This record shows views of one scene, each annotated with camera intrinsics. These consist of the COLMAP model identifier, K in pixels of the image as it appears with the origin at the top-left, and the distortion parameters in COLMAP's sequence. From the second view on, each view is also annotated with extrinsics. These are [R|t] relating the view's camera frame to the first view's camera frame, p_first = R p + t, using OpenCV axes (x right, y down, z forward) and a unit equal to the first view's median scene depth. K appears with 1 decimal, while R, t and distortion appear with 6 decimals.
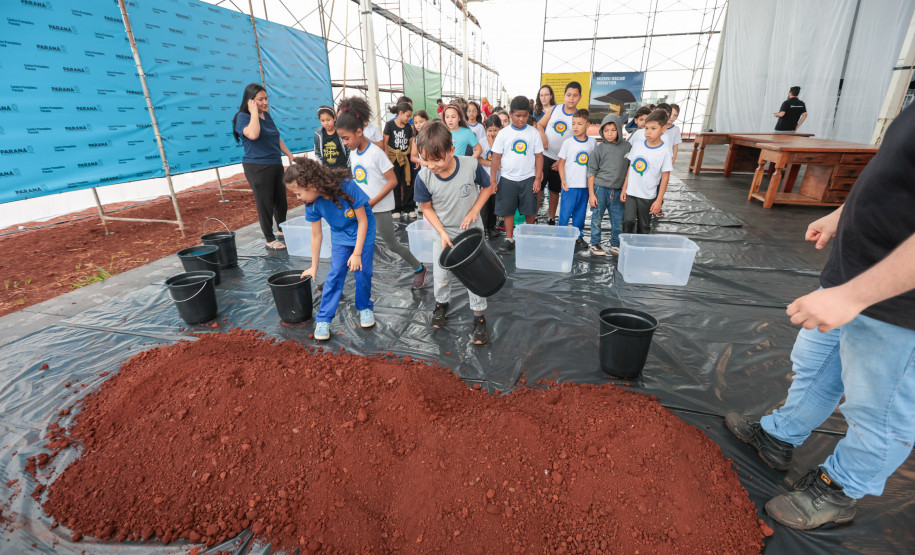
lens RADIAL K [[404.1, 0, 456.9], [0, 404.1, 275.6], [0, 0, 1]] dist [0.001151, 0.000022]
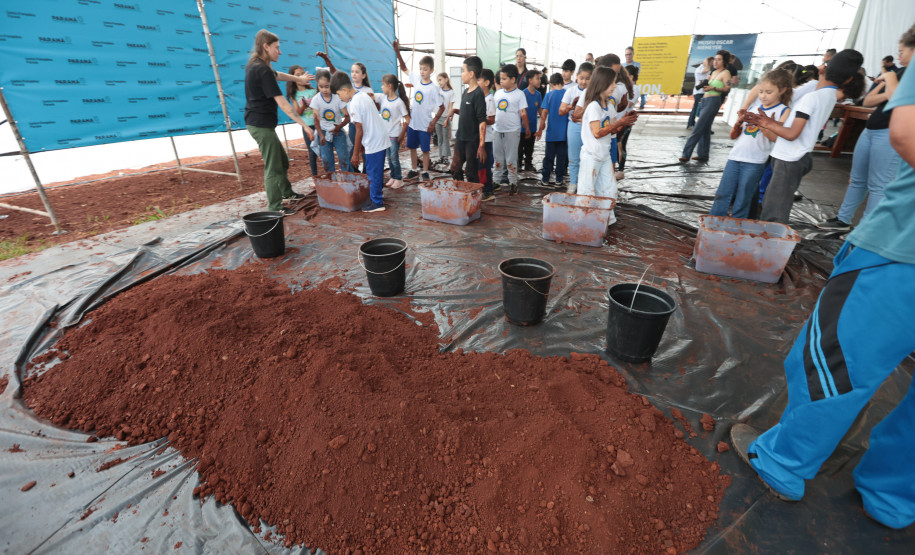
lens RADIAL K [[404.6, 0, 458.7], [0, 404.6, 274.6], [0, 0, 1]] dist [0.002449, 0.000373]
pose [[0.980494, 0.092846, -0.173240, 0.208270], [-0.082611, 0.994434, 0.065396, 0.027430], [0.178347, -0.049808, 0.982706, 0.044676]]
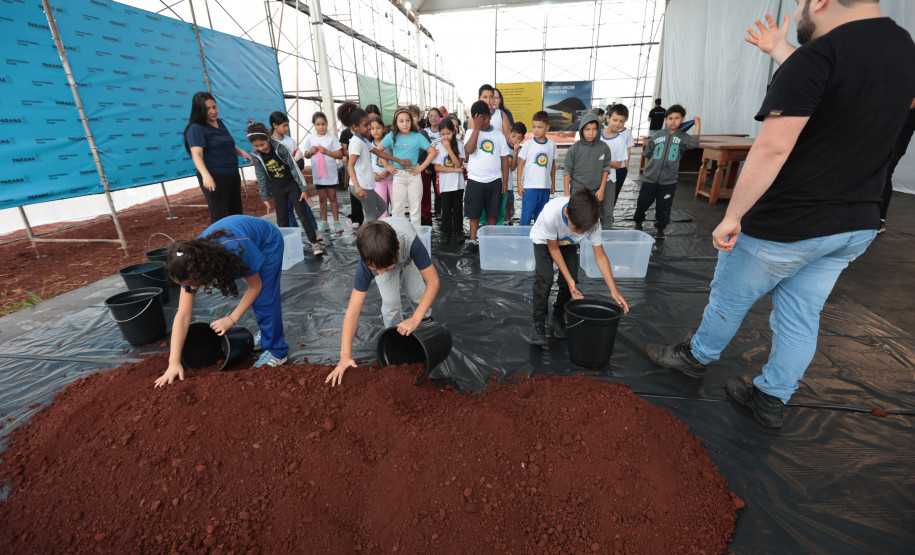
lens RADIAL K [[404.1, 0, 456.9], [0, 404.1, 275.6], [0, 0, 1]] dist [0.001151, 0.000022]
pose [[0.995041, -0.051845, 0.084883, 0.001219], [0.053973, 0.998278, -0.022968, 0.021784], [-0.083546, 0.027435, 0.996126, 0.013157]]
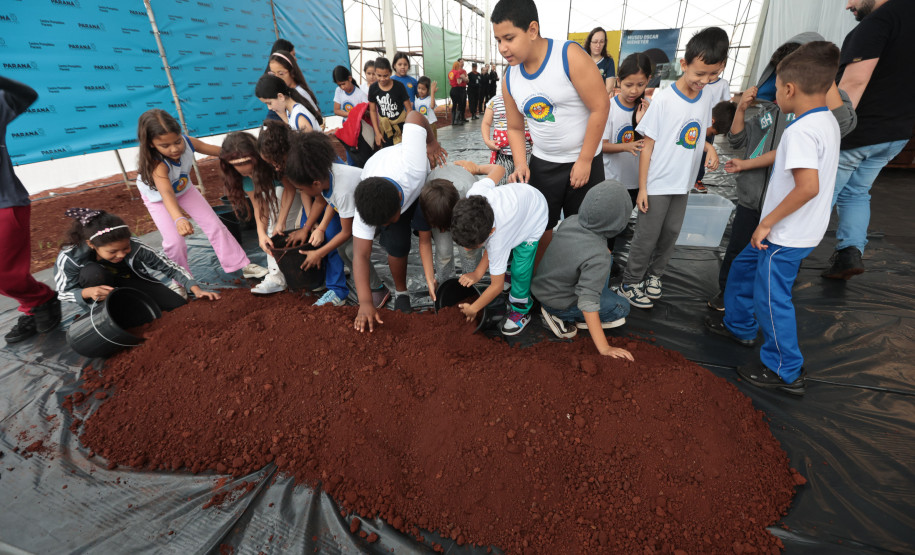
lens RADIAL K [[404.6, 0, 457.6], [0, 404.6, 282.2], [0, 0, 1]] dist [-0.000058, 0.000887]
pose [[0.998908, 0.007335, -0.046142, -0.002038], [-0.003738, 0.996981, 0.077554, 0.046029], [0.046571, -0.077296, 0.995920, 0.019561]]
